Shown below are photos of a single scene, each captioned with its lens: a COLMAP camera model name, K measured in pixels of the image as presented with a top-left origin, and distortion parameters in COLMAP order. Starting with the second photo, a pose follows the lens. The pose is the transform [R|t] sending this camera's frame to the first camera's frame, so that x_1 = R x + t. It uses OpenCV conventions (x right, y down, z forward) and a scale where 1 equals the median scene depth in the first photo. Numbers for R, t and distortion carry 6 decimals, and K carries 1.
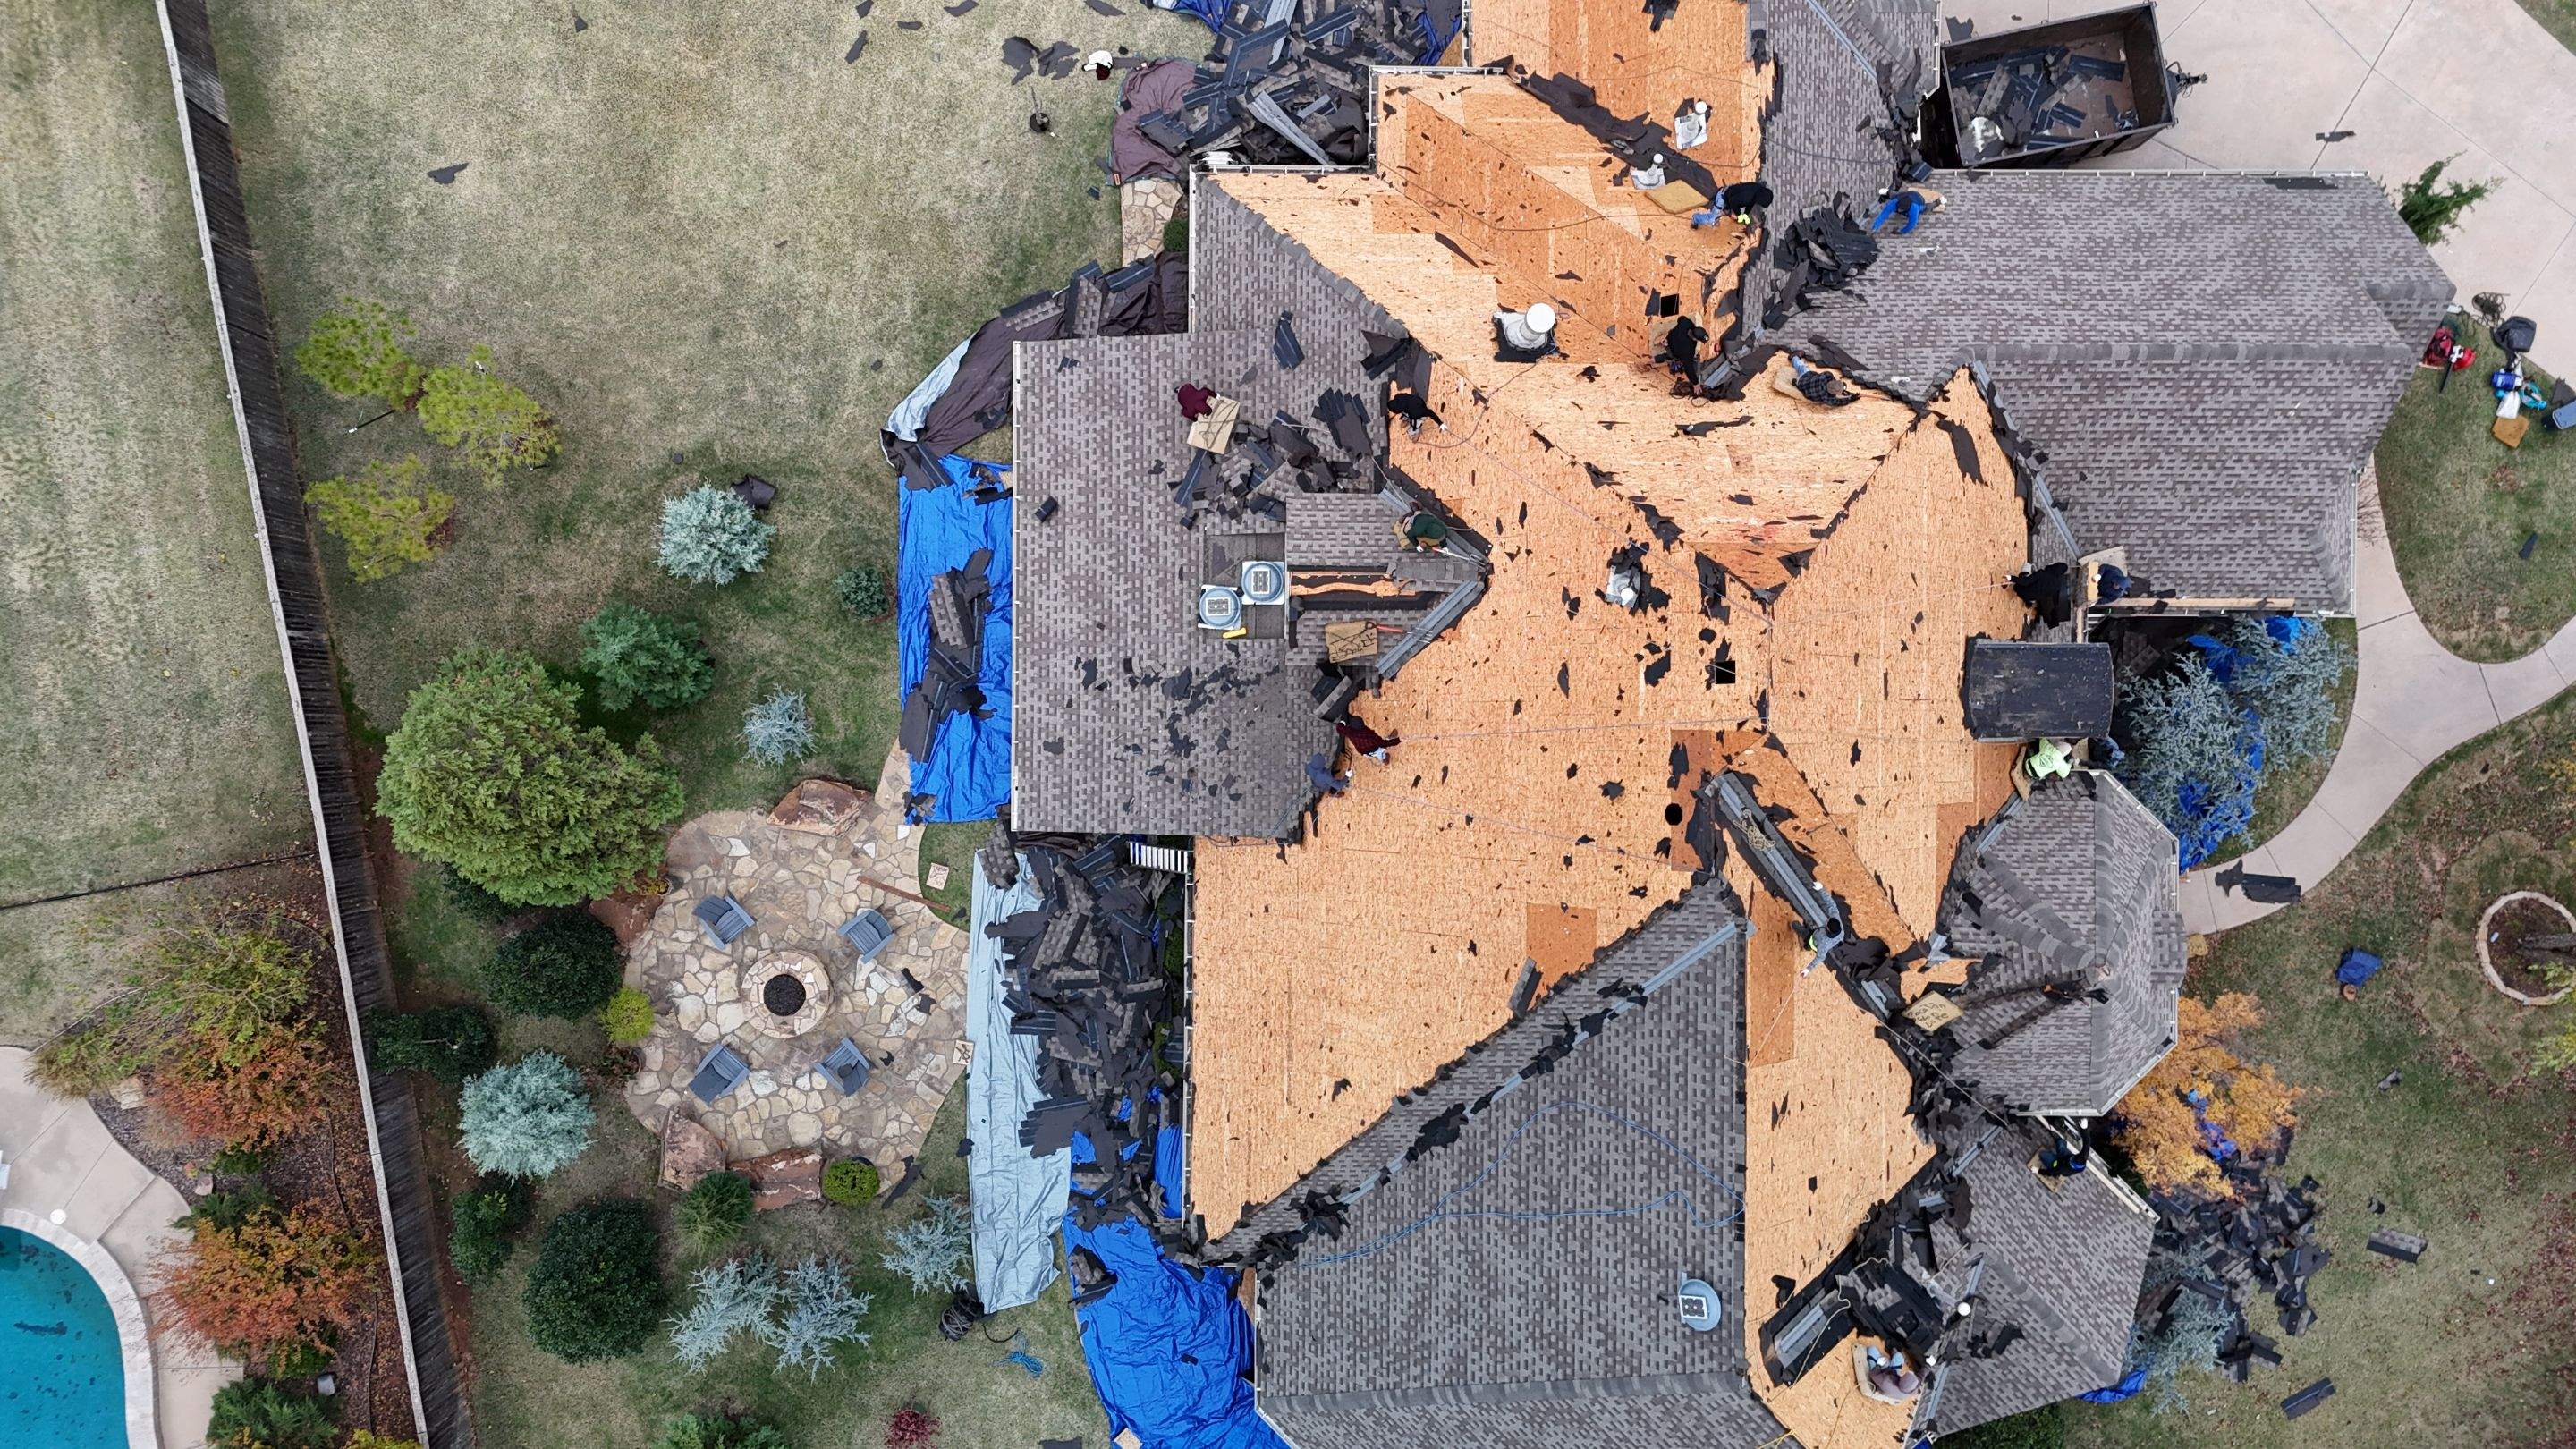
lens RADIAL K [[1888.5, 0, 1286.7], [0, 1888.5, 730.4], [0, 0, 1]] dist [0.087186, -0.080576]
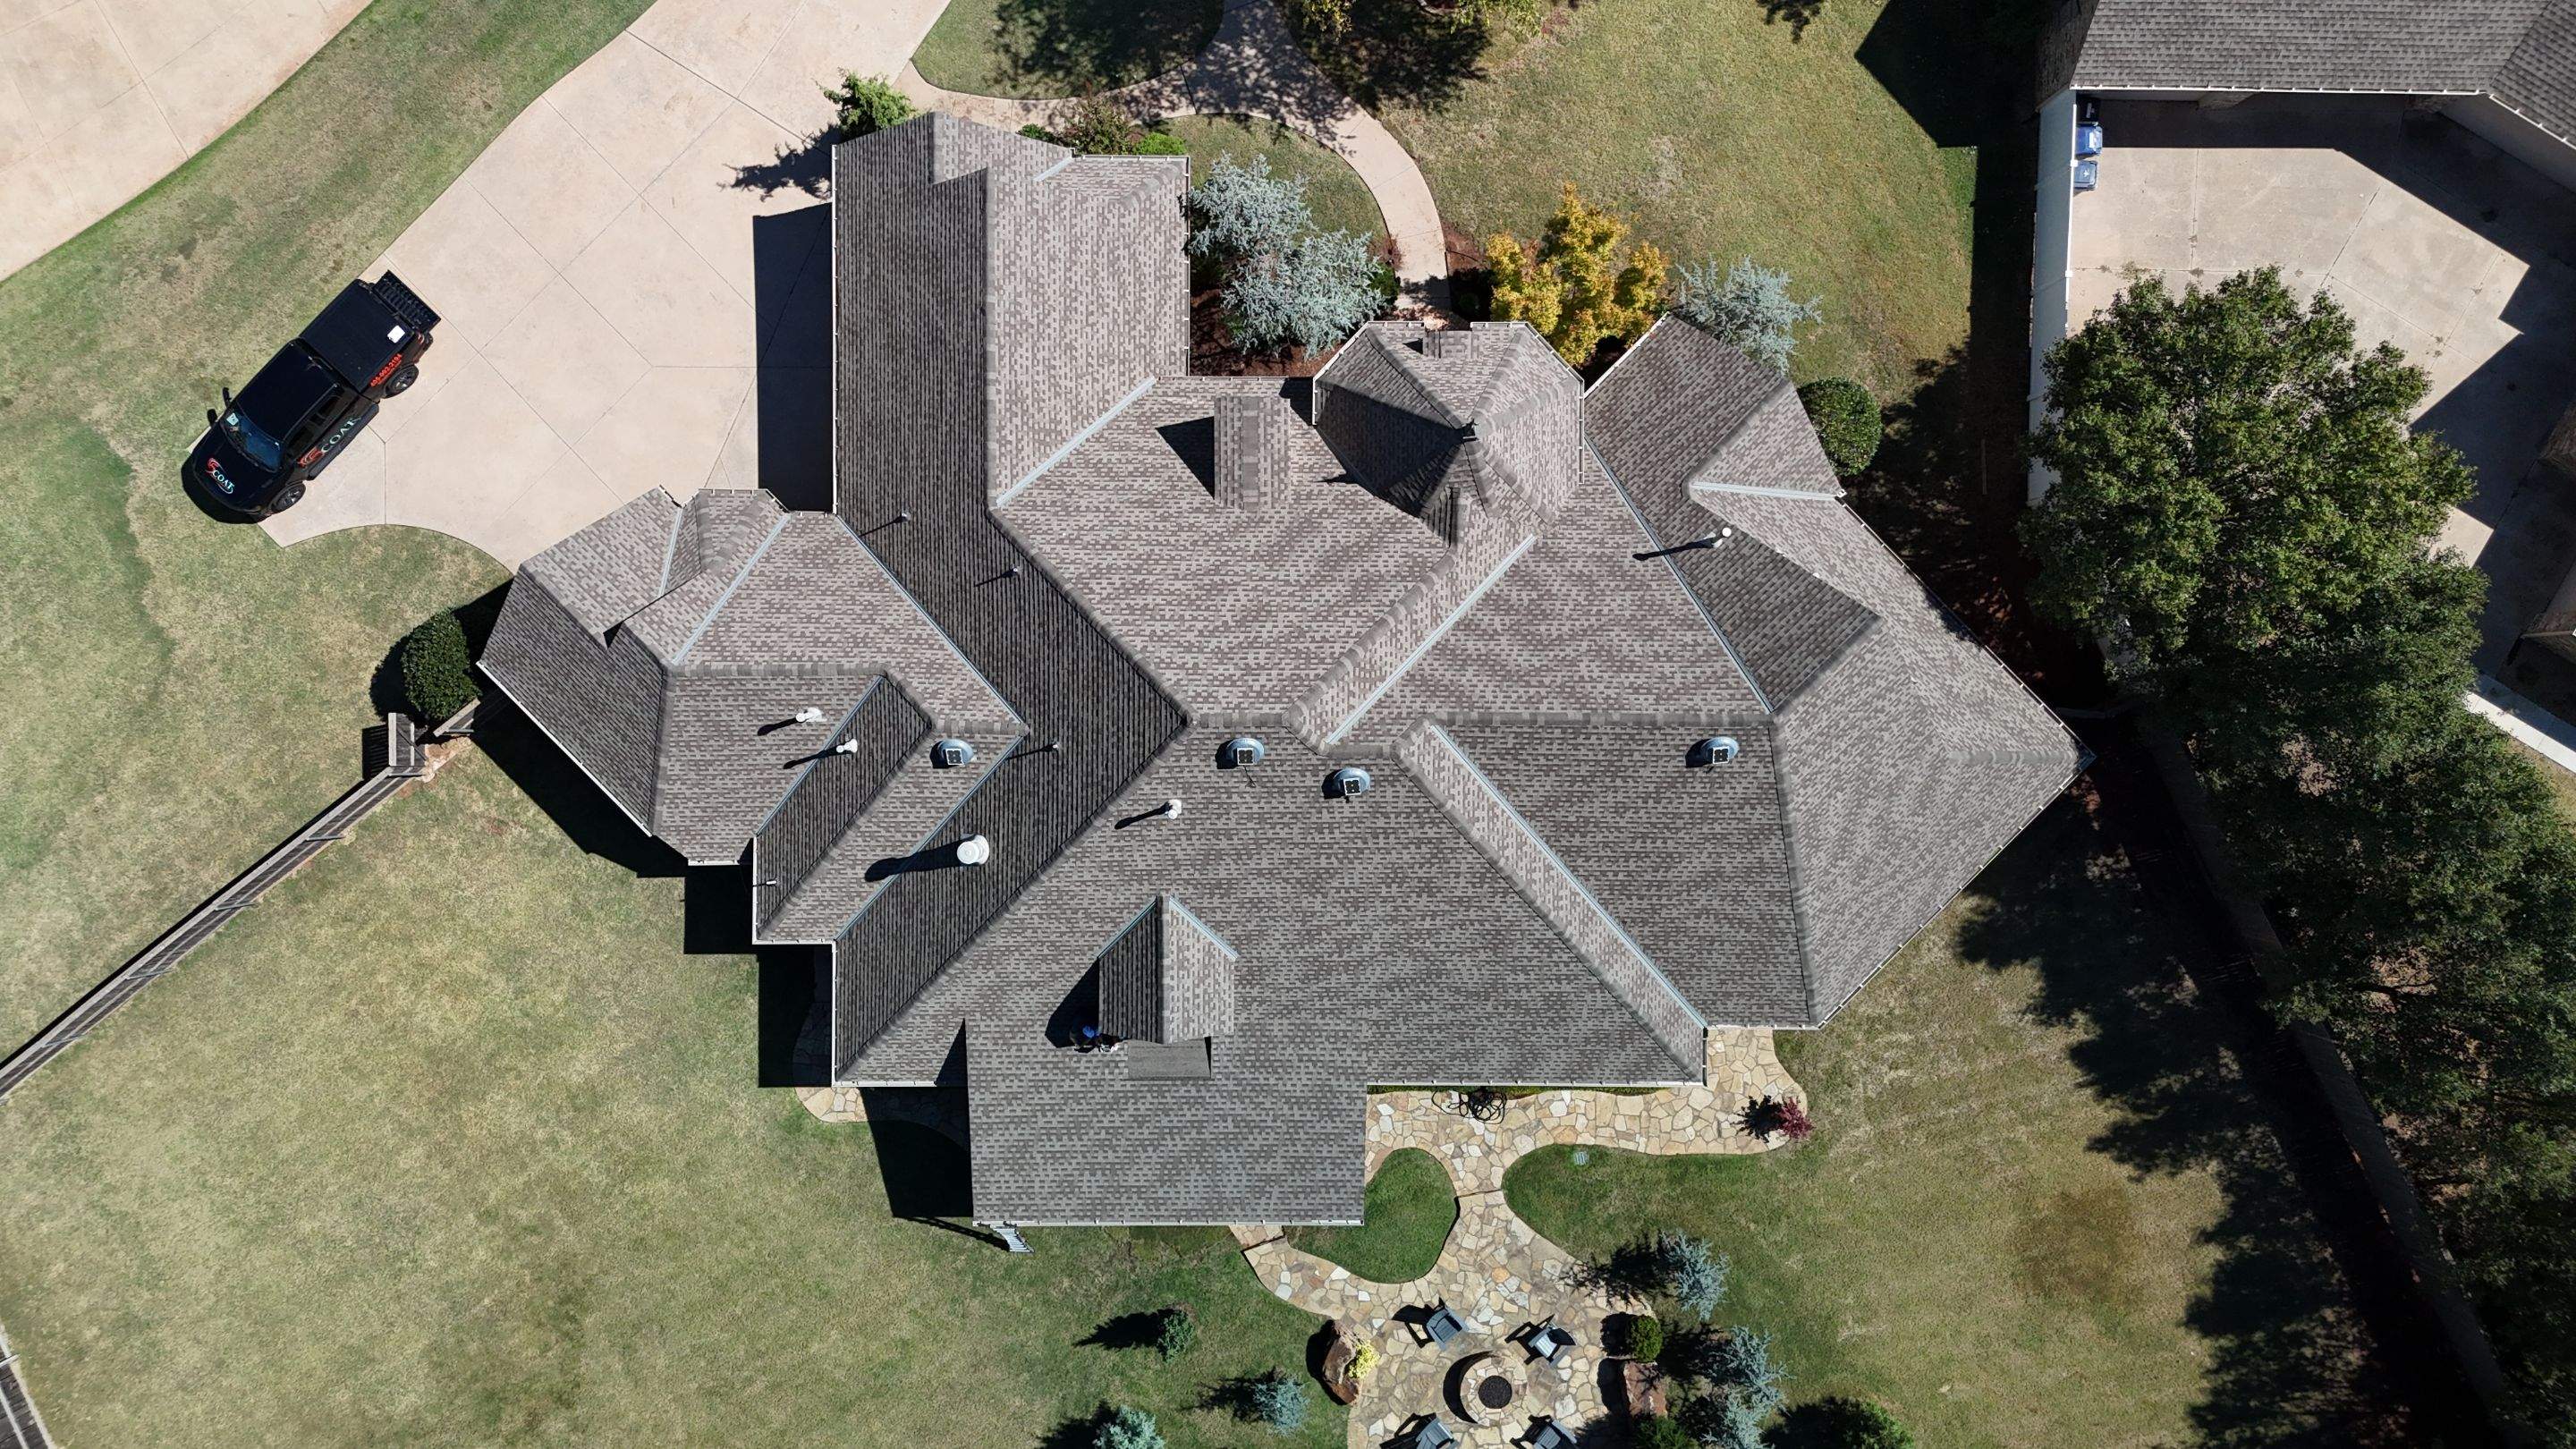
lens RADIAL K [[1888.5, 0, 1289.3], [0, 1888.5, 734.5], [0, 0, 1]] dist [0.087186, -0.080576]
pose [[-0.002365, -0.999705, -0.024168, 0.195819], [0.999892, -0.002714, 0.014443, -0.012500], [-0.014505, -0.024132, 0.999604, -0.235417]]
